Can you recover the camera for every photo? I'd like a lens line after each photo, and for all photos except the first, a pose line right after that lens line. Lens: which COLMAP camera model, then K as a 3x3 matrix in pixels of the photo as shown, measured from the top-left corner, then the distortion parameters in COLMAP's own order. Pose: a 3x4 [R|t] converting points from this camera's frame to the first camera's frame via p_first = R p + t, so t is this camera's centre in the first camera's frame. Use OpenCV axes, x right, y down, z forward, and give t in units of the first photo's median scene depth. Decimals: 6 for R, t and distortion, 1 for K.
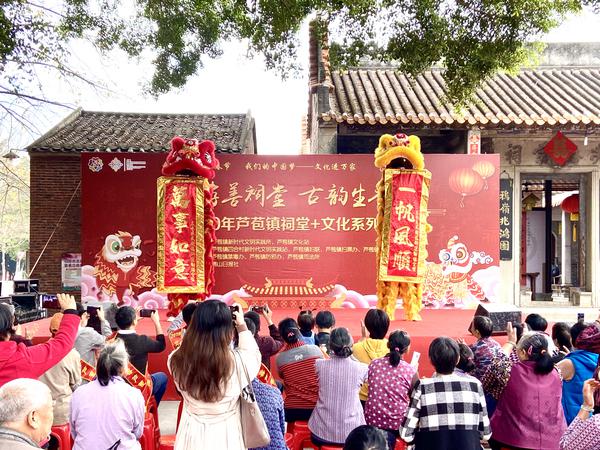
lens RADIAL K [[712.6, 0, 299.9], [0, 712.6, 262.8], [0, 0, 1]] dist [0.027981, 0.044194]
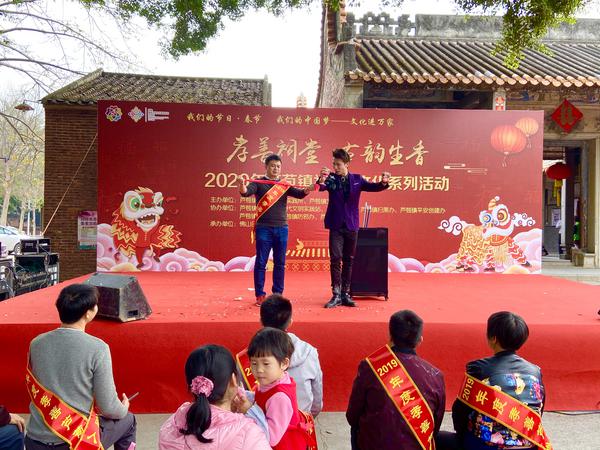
lens RADIAL K [[538.8, 0, 300.0], [0, 538.8, 225.0], [0, 0, 1]] dist [0.059634, -0.015437]
pose [[0.998981, 0.010177, 0.043960, -0.071221], [-0.010456, 0.999926, 0.006137, -0.001628], [-0.043895, -0.006590, 0.999014, 0.272998]]
